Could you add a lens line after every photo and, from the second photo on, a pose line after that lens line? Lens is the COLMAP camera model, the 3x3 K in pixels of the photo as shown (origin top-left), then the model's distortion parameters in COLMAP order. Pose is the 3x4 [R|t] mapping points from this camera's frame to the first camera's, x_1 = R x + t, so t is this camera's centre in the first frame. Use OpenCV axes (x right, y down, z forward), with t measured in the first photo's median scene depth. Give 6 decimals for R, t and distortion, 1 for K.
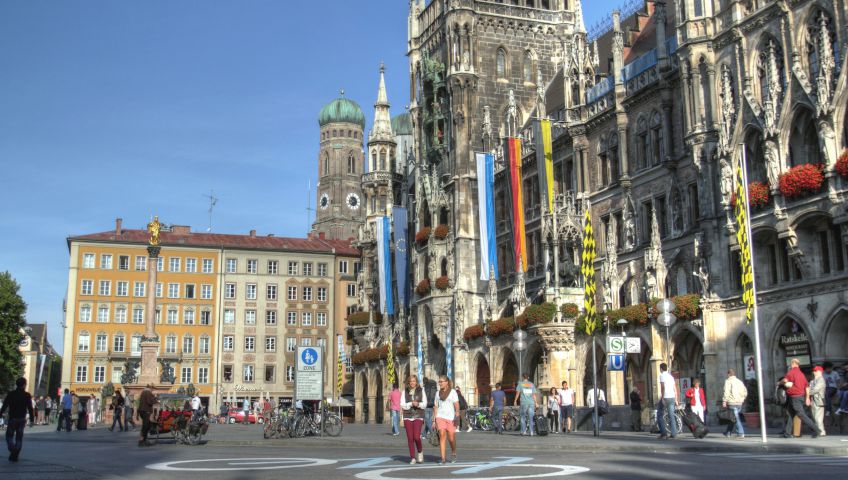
lens RADIAL K [[967.0, 0, 425.3], [0, 967.0, 233.5], [0, 0, 1]] dist [0.031171, 0.000000]
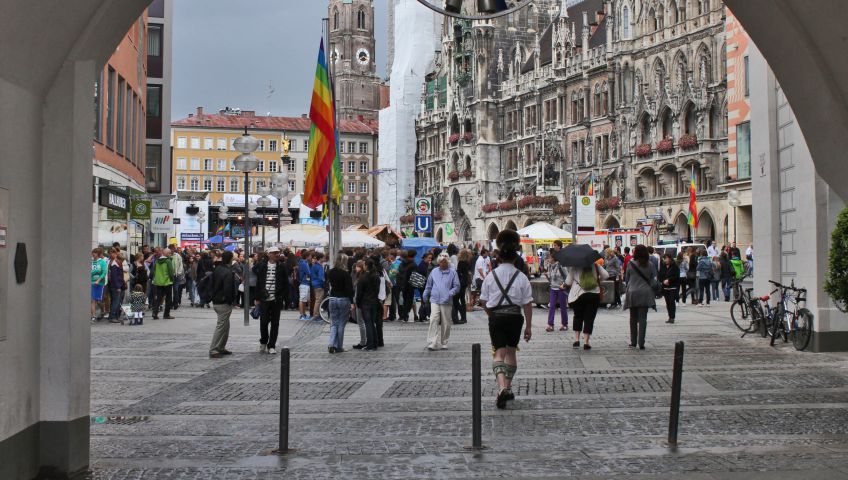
lens RADIAL K [[967.0, 0, 421.1], [0, 967.0, 240.2], [0, 0, 1]] dist [0.031171, 0.000000]
pose [[0.999944, 0.005238, -0.009144, -0.036901], [-0.003694, 0.986900, 0.161293, -0.082602], [0.009869, -0.161251, 0.986864, -0.431341]]
